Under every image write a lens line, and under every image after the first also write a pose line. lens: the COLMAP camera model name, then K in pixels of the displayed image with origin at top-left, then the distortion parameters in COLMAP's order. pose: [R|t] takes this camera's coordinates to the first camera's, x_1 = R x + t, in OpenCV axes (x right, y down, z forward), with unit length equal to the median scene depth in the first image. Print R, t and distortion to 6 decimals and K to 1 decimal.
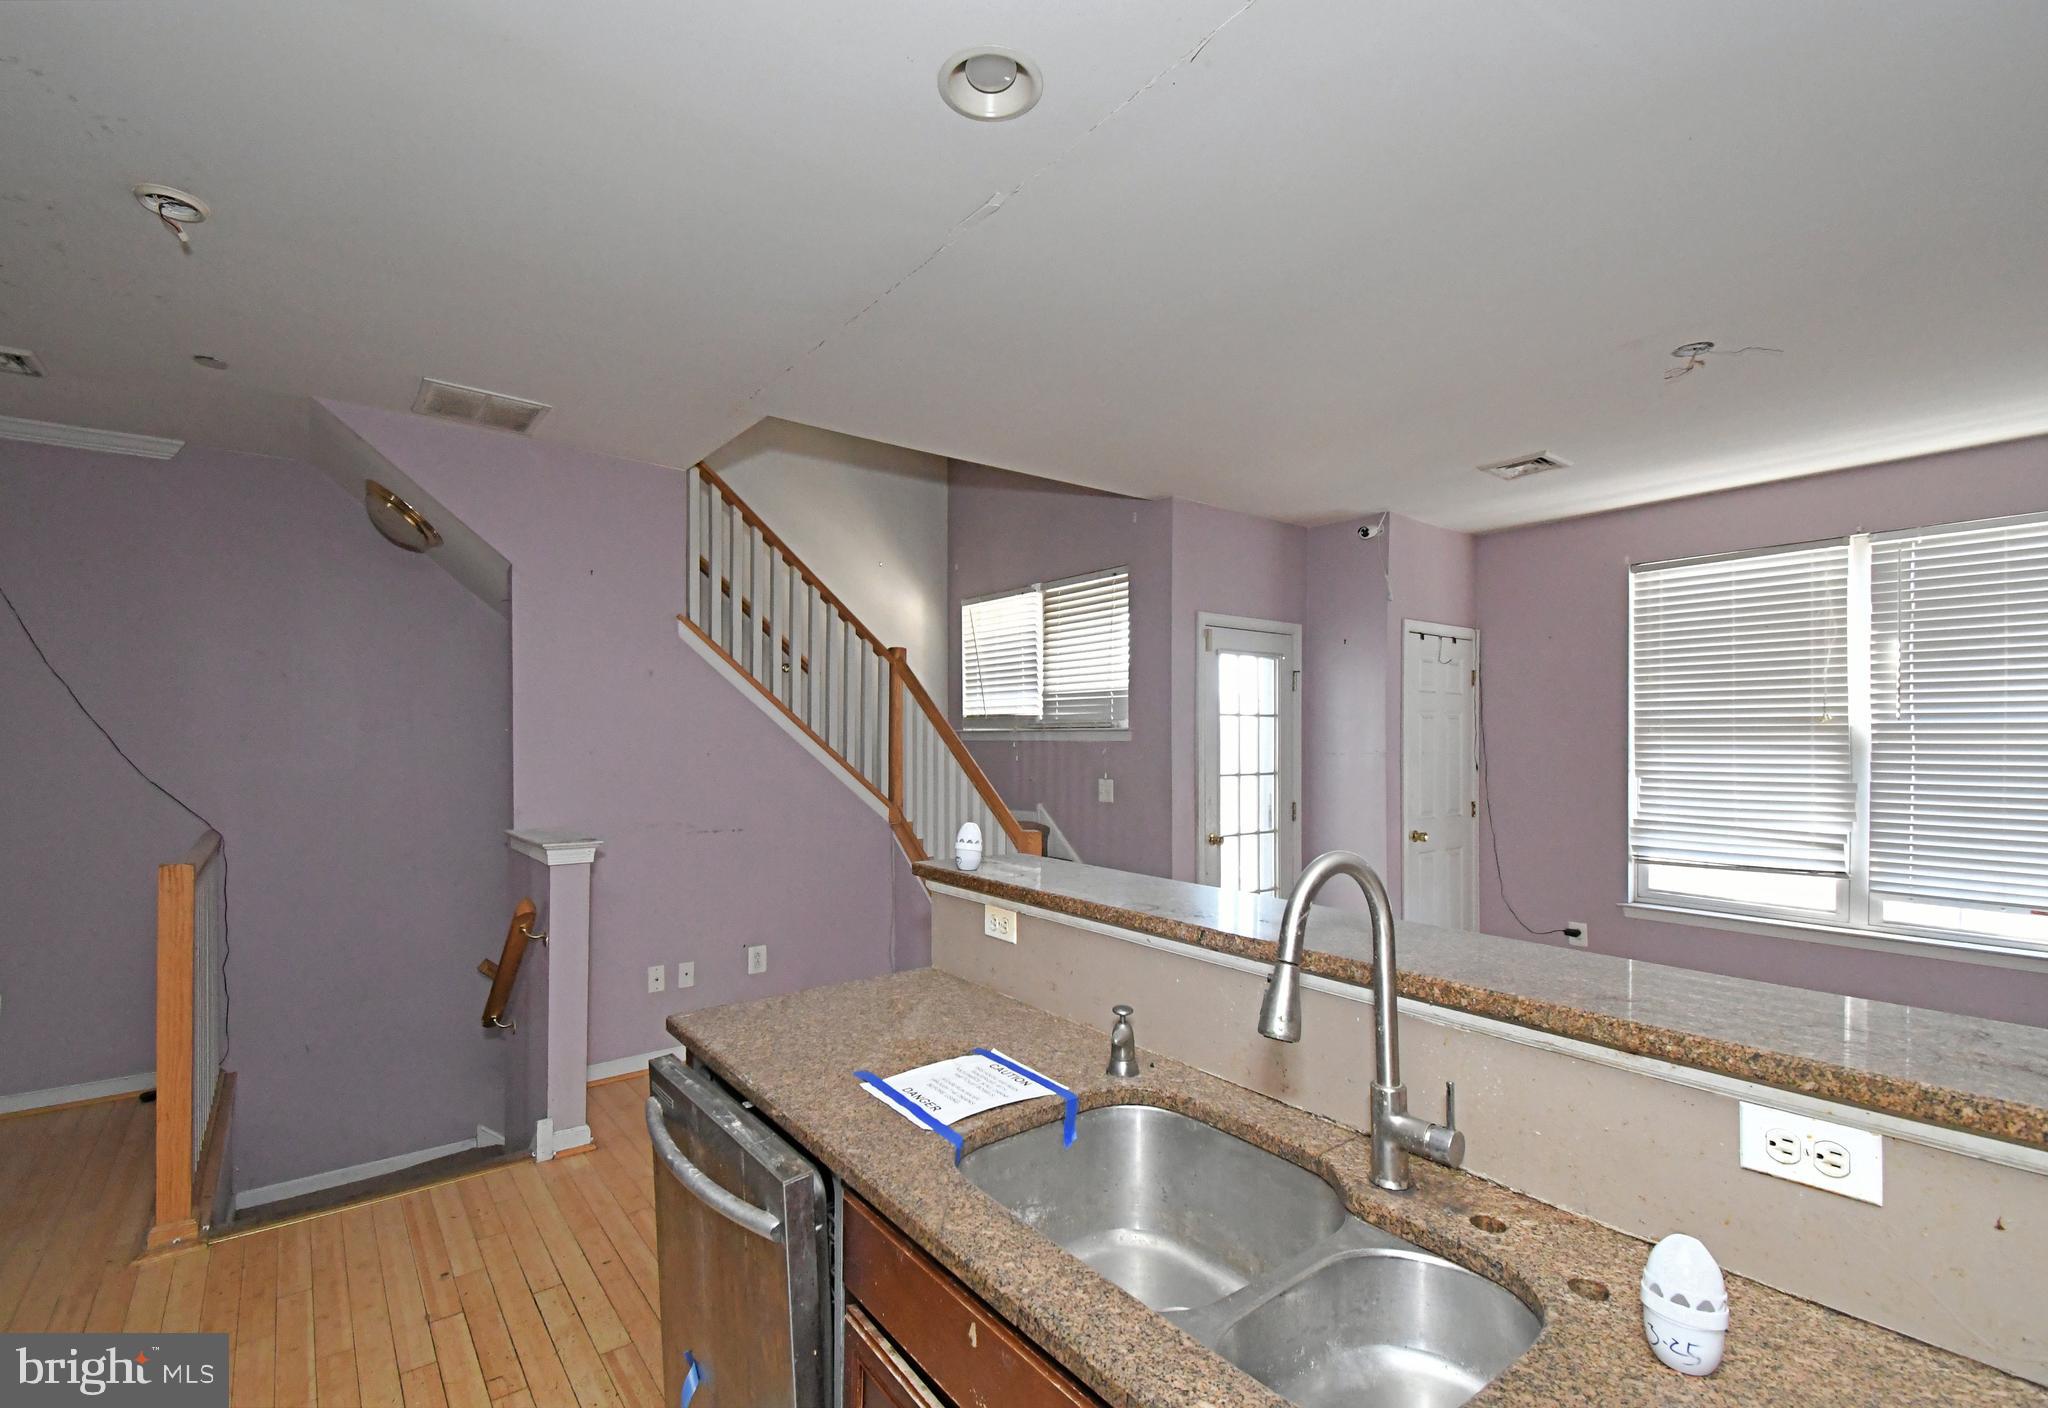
lens RADIAL K [[899.8, 0, 968.3], [0, 899.8, 752.0], [0, 0, 1]] dist [0.044553, -0.031516]
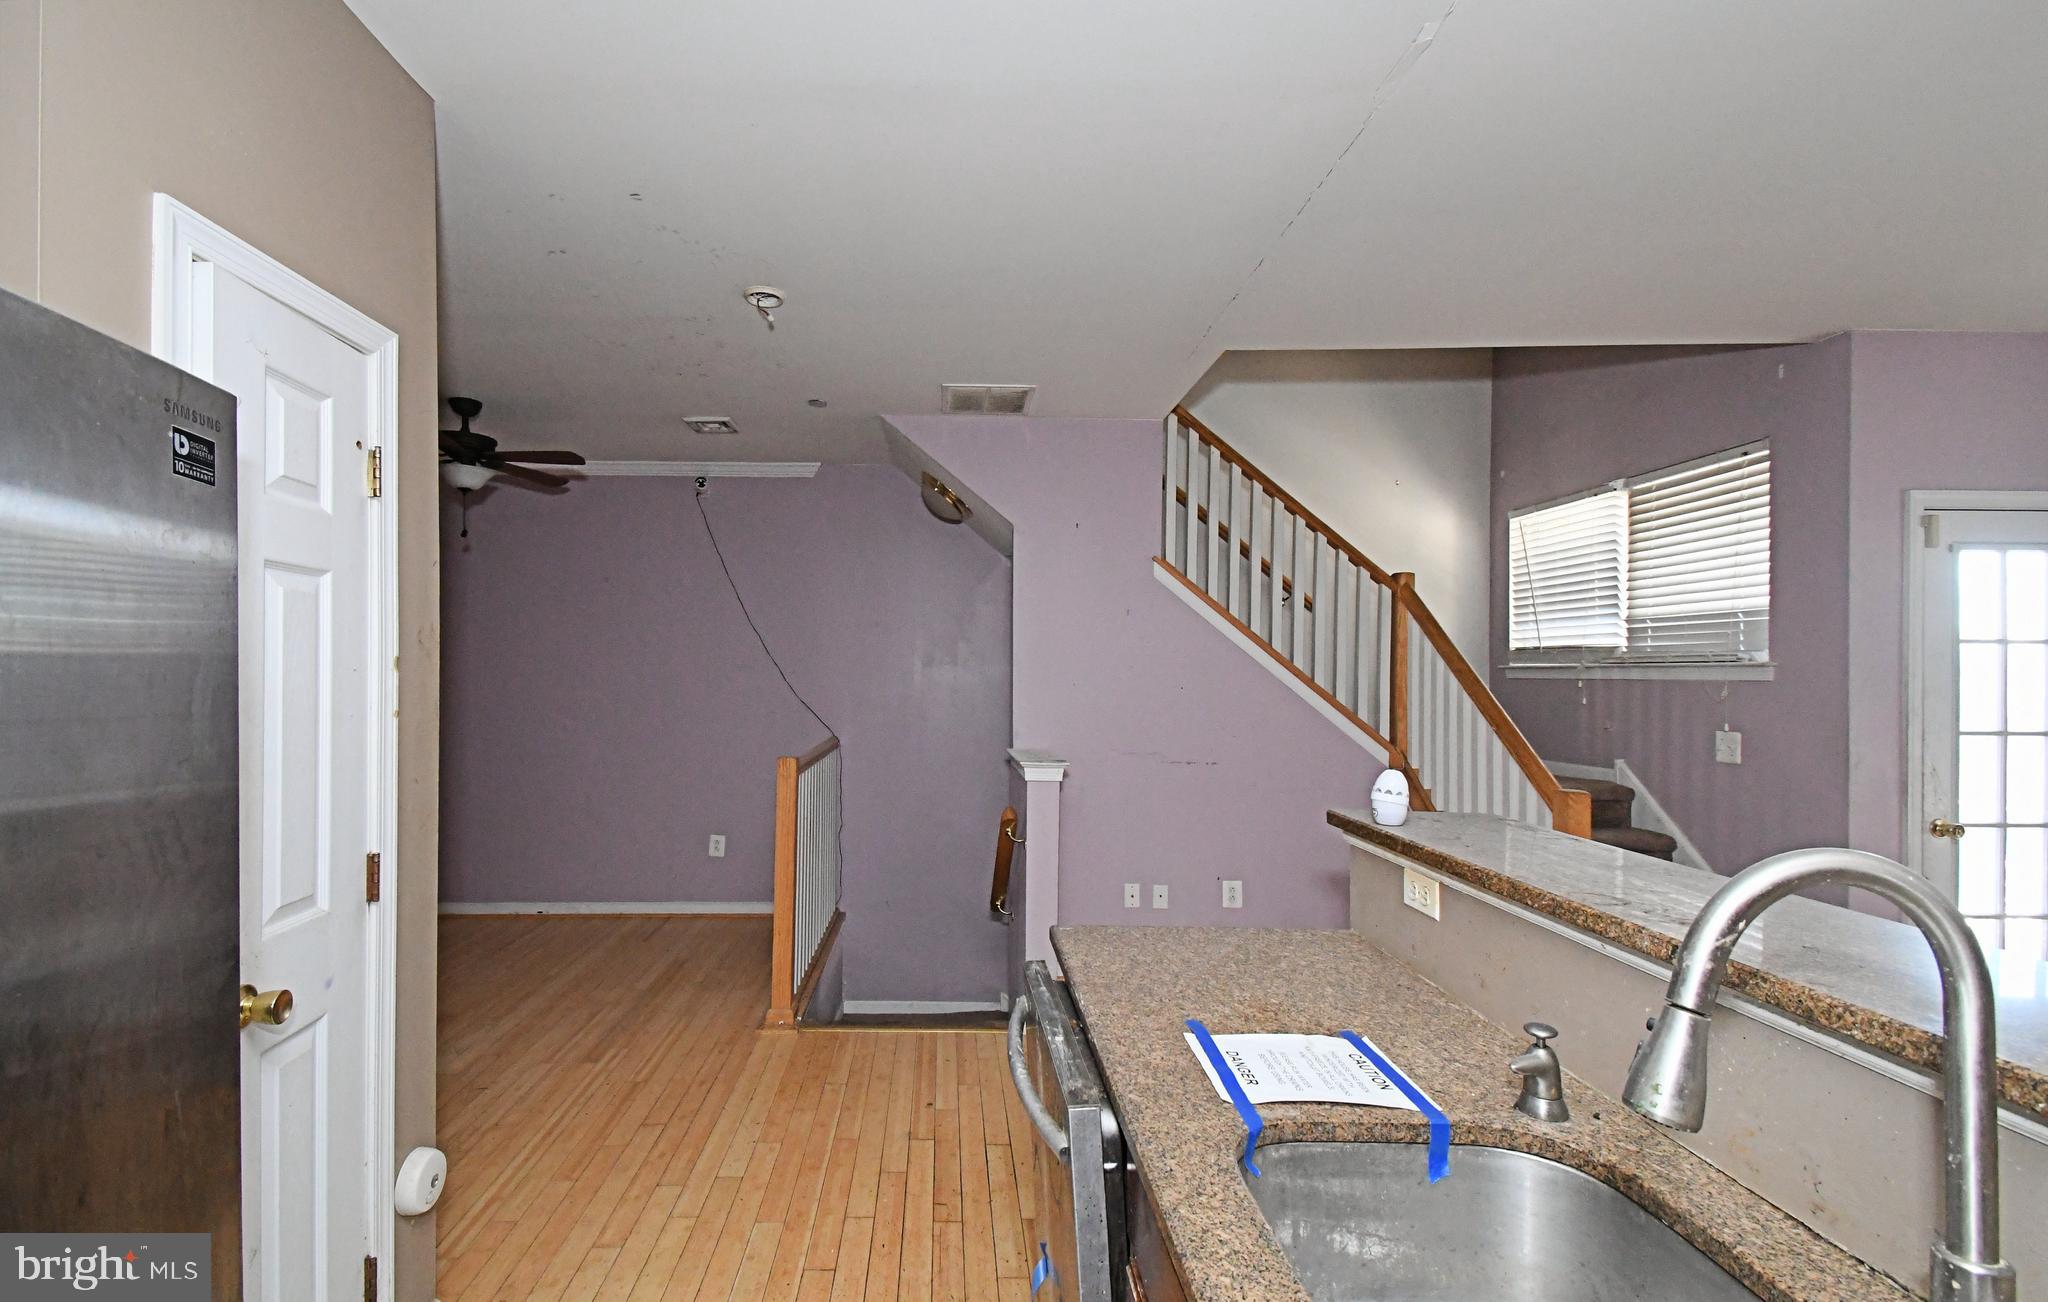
lens RADIAL K [[851.2, 0, 946.5], [0, 851.2, 681.8], [0, 0, 1]] dist [0.037849, -0.018091]
pose [[0.796179, 0.010540, -0.604969, 0.092143], [-0.015496, 0.999876, -0.002973, 0.002157], [0.604862, 0.011741, 0.796244, 0.053458]]
